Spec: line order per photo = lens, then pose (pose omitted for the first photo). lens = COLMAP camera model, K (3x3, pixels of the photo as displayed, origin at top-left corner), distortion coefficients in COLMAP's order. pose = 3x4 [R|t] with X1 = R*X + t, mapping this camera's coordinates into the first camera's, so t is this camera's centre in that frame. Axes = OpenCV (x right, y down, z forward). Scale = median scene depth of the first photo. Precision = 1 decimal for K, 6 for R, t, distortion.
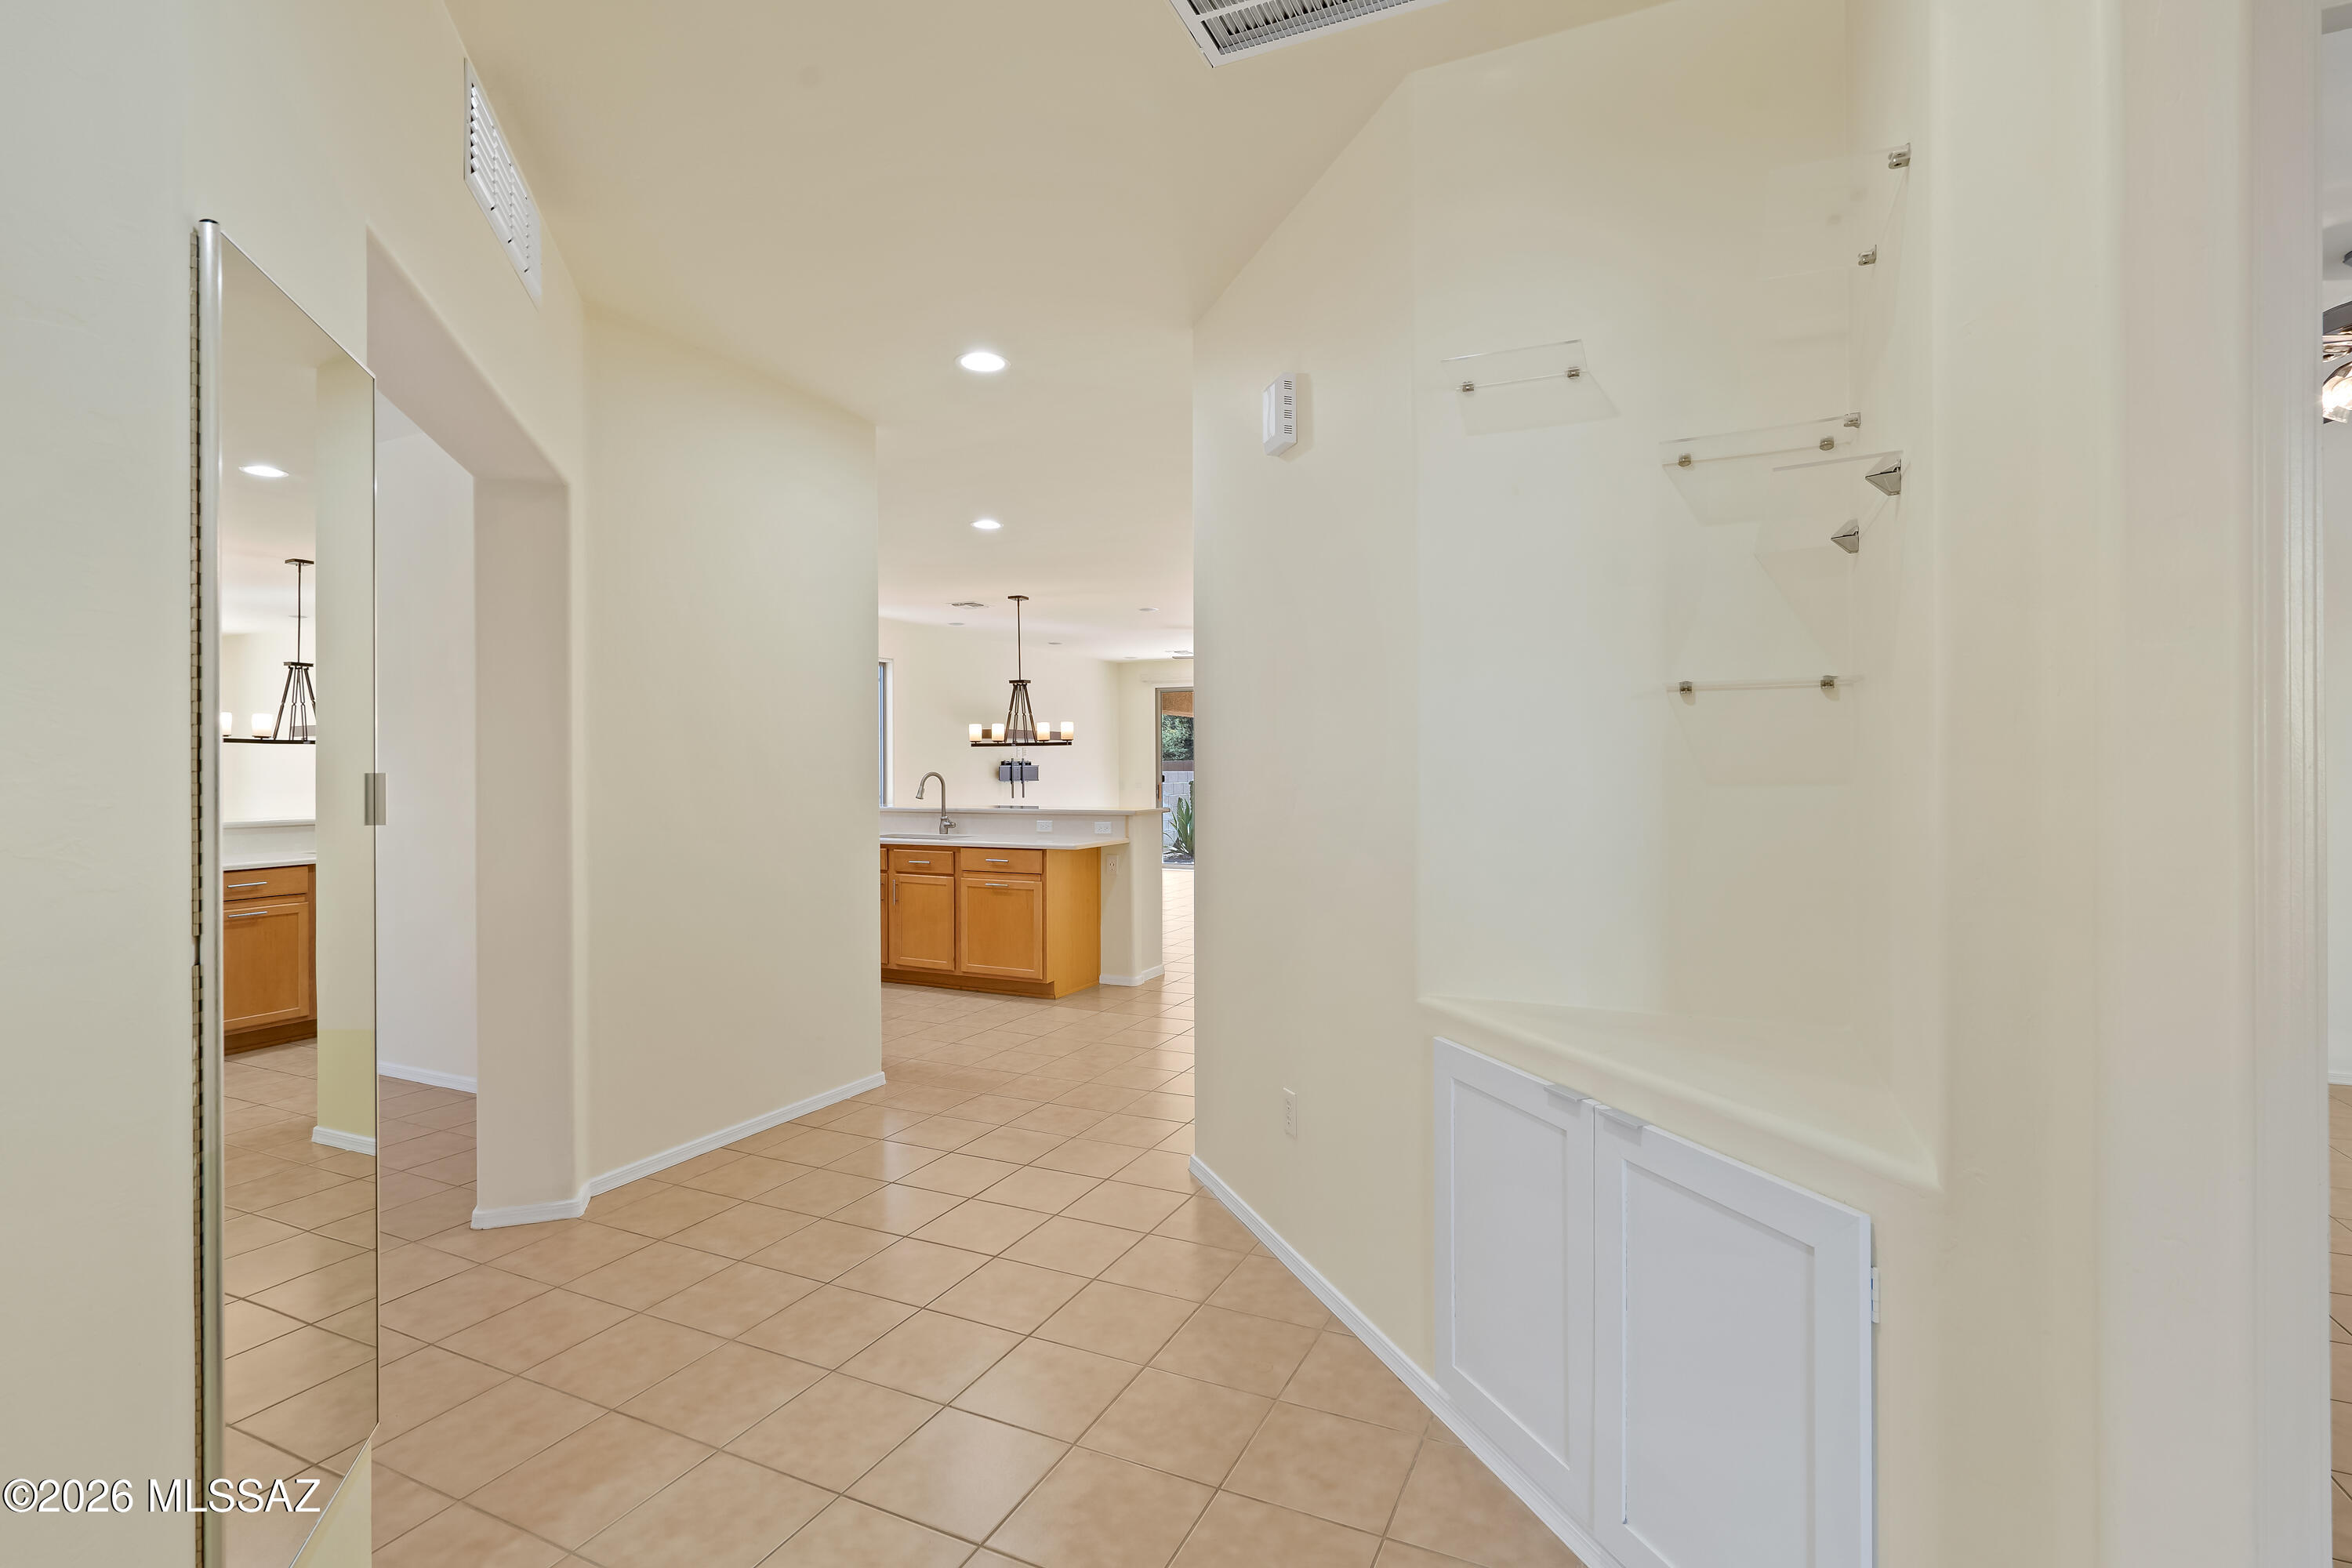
lens RADIAL K [[1070.4, 0, 1176.5], [0, 1070.4, 773.9], [0, 0, 1]] dist [-0.003990, -0.000245]
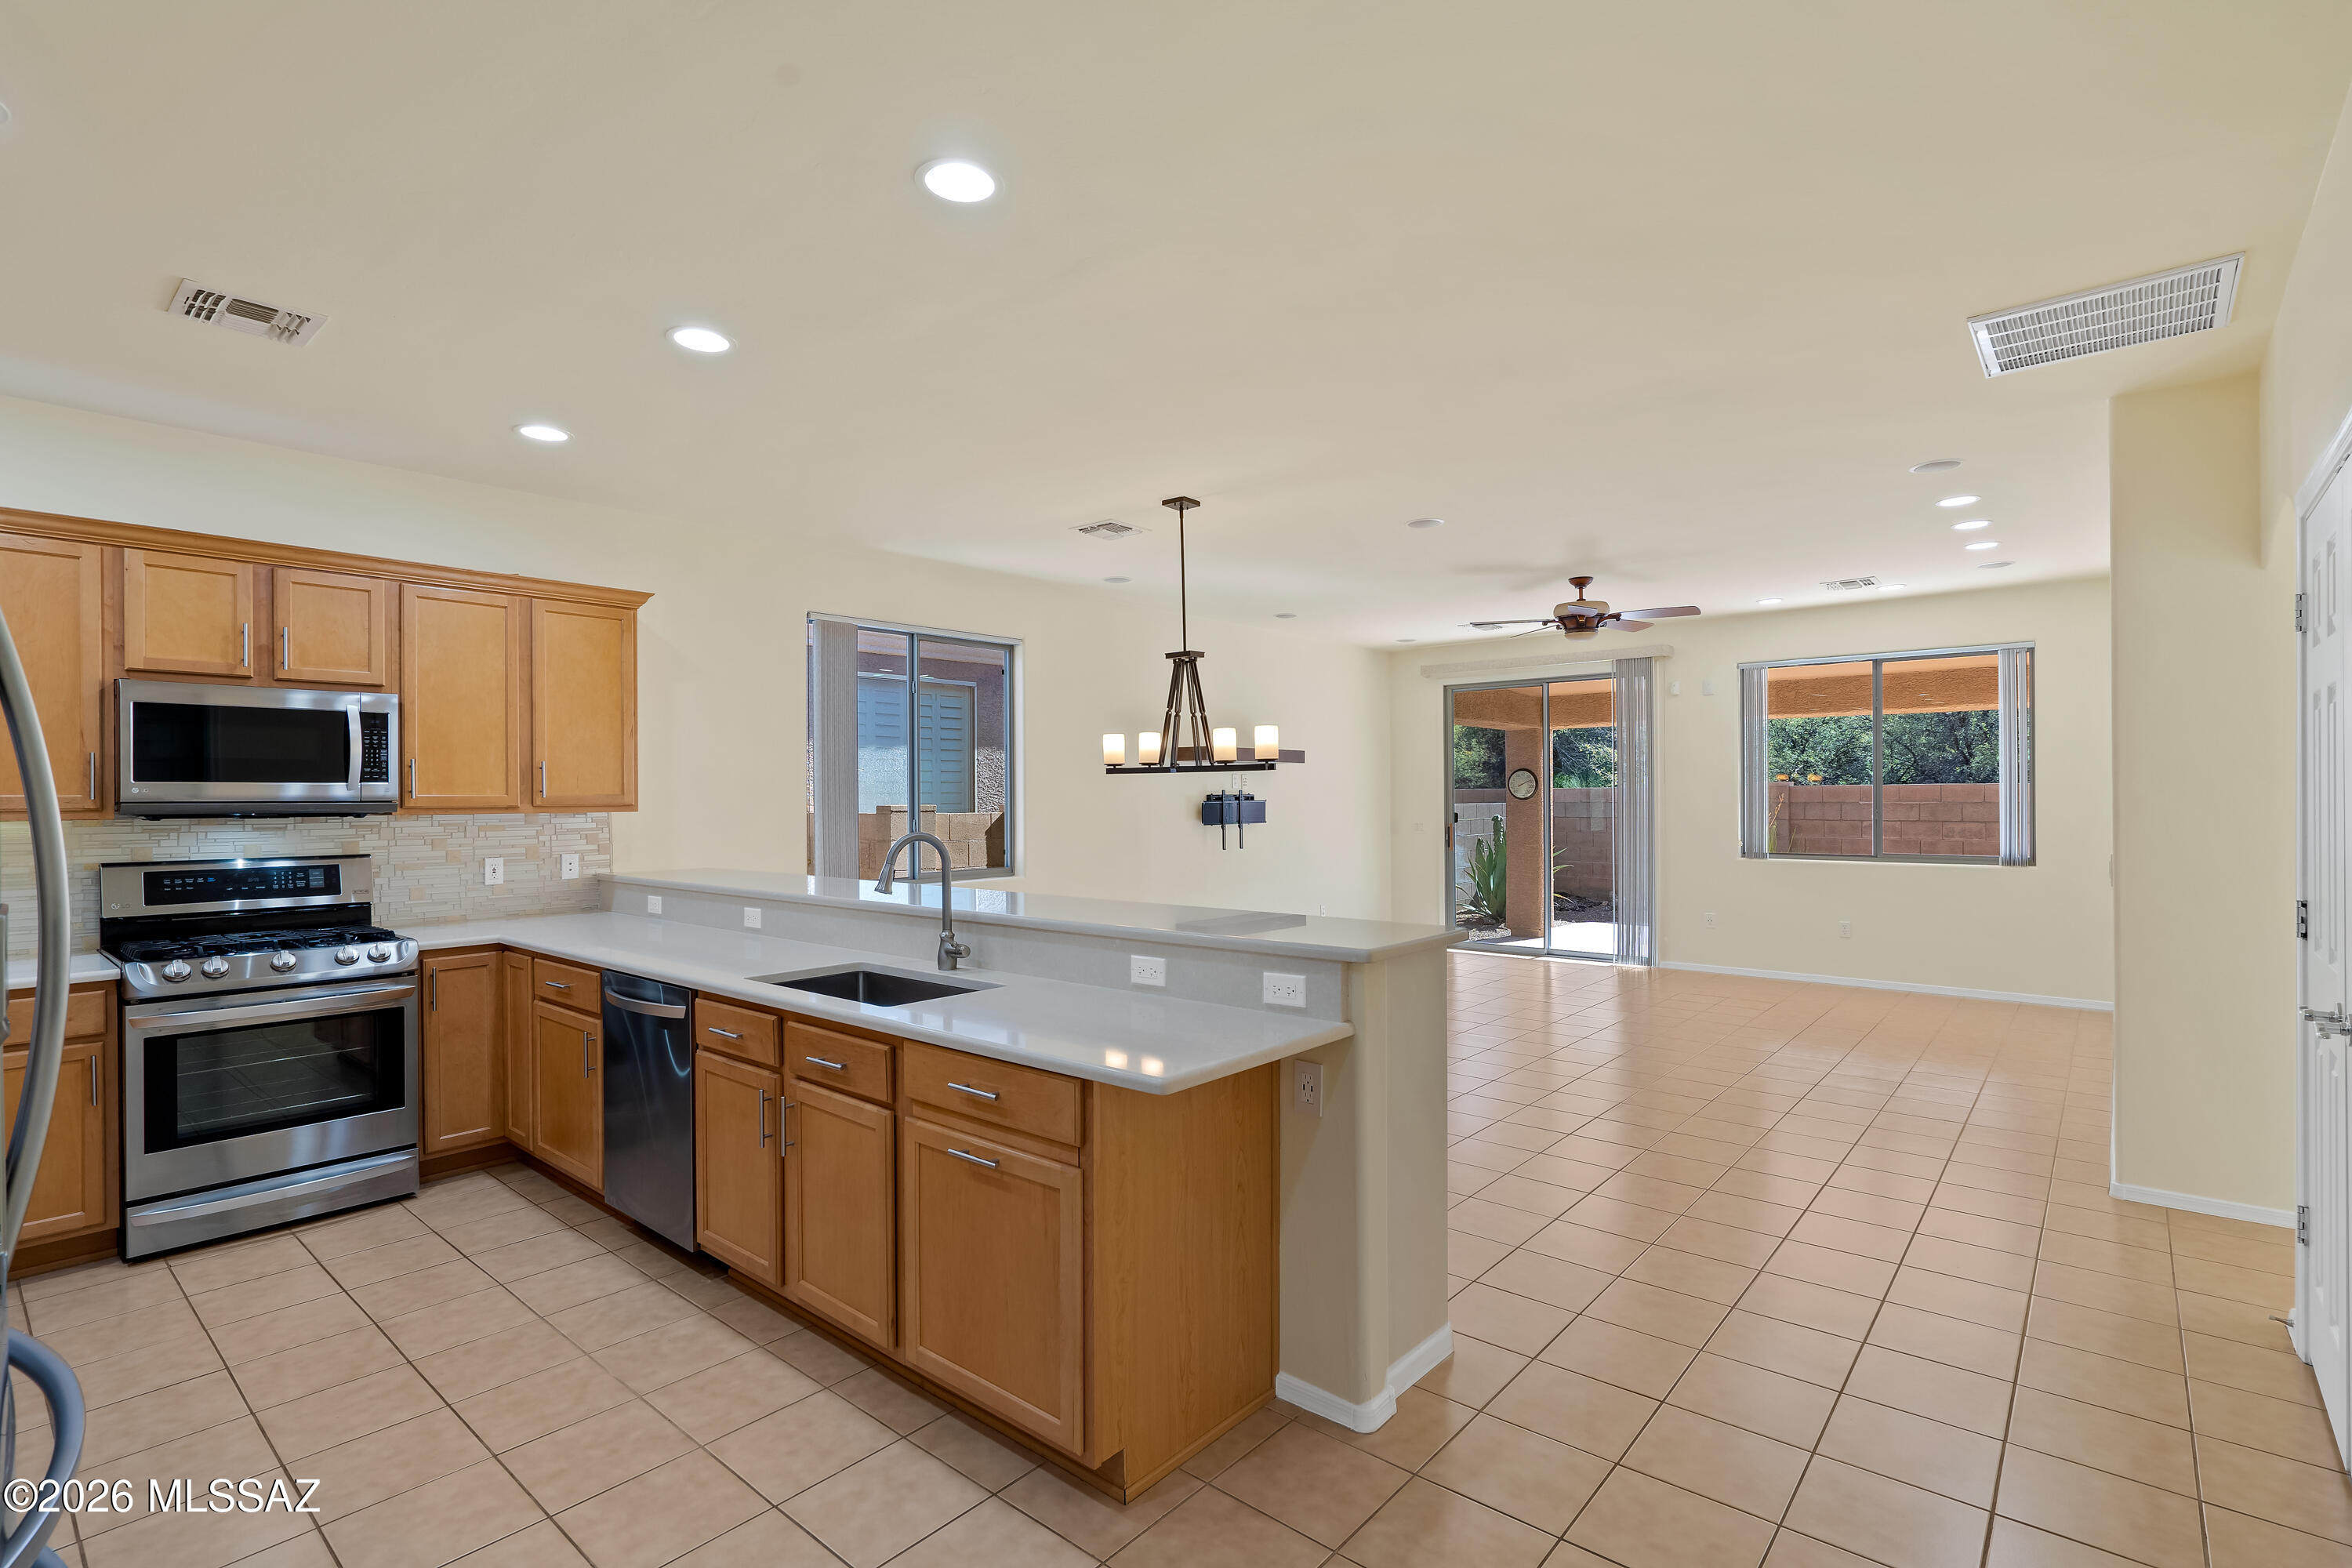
lens RADIAL K [[1070.4, 0, 1156.1], [0, 1070.4, 793.7], [0, 0, 1]] dist [-0.003990, -0.000245]
pose [[0.959132, 0.005309, -0.282909, -0.004382], [-0.006548, 0.999973, -0.003433, -0.013235], [0.282883, 0.005145, 0.959141, 0.465587]]
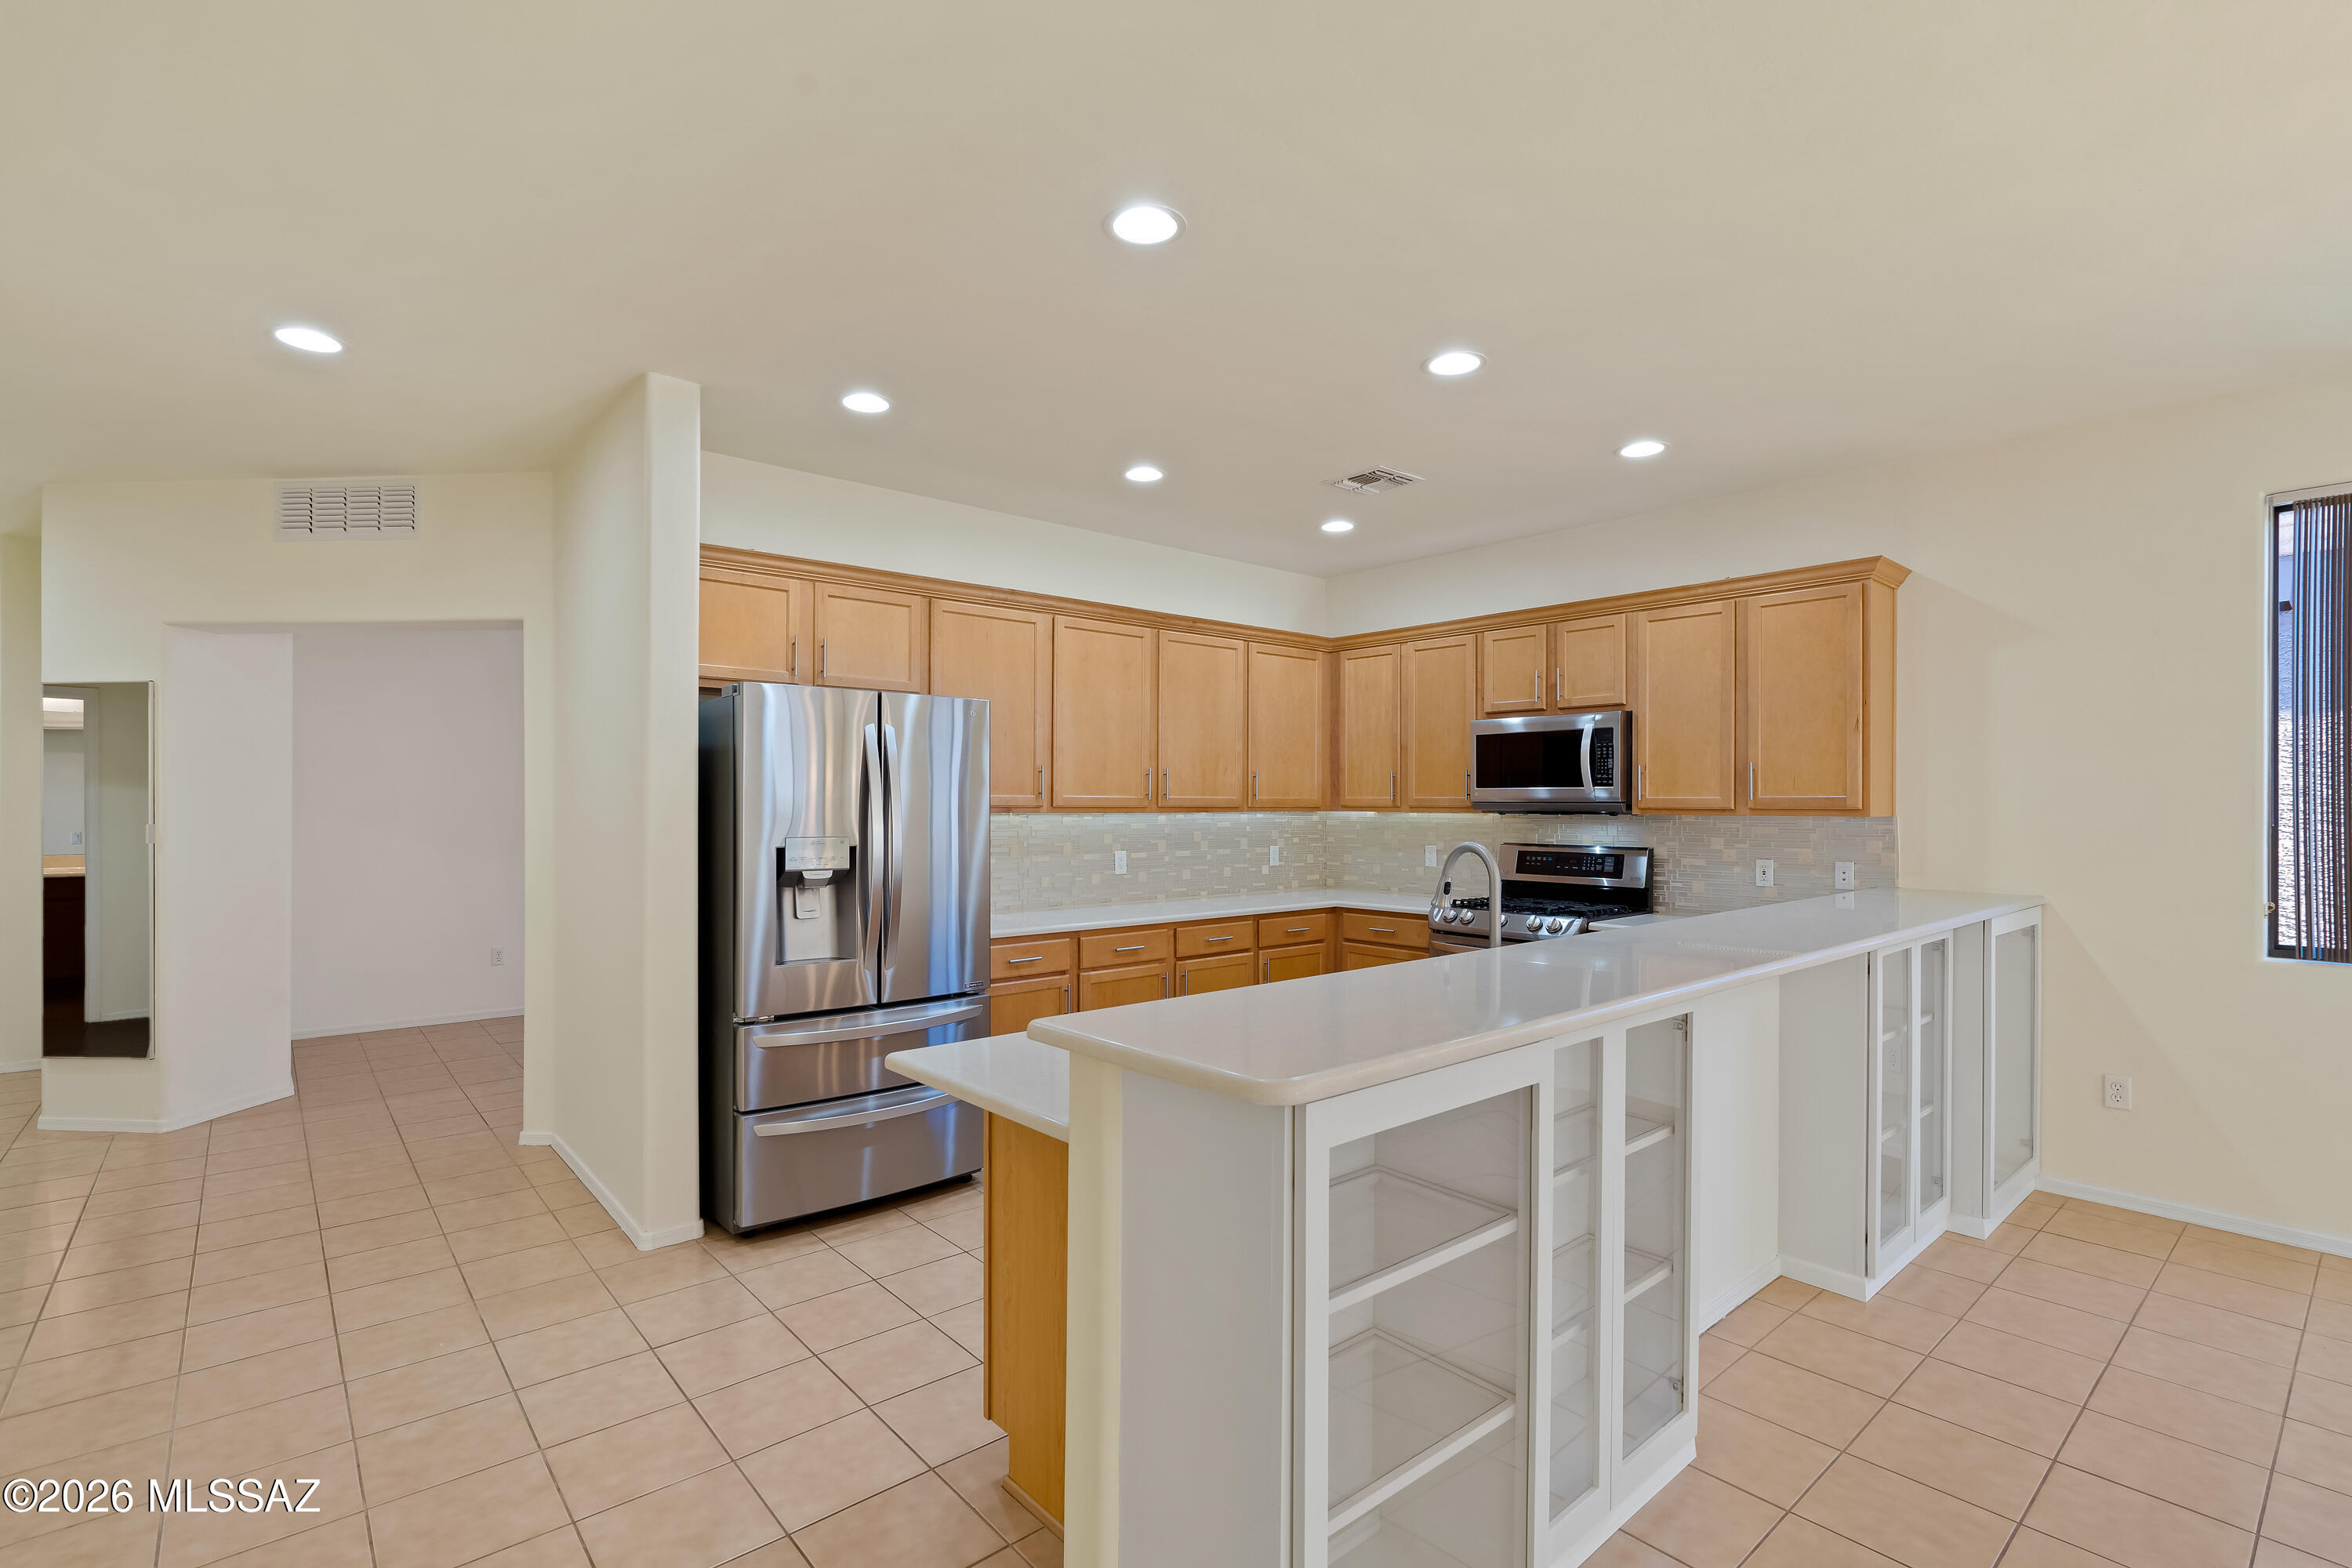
lens RADIAL K [[1070.4, 0, 1177.3], [0, 1070.4, 790.5], [0, 0, 1]] dist [-0.003990, -0.000245]
pose [[-0.408196, 0.002318, -0.912892, 0.134171], [0.001559, 0.999997, 0.001842, -0.016804], [0.912893, -0.000671, -0.408198, 0.839098]]
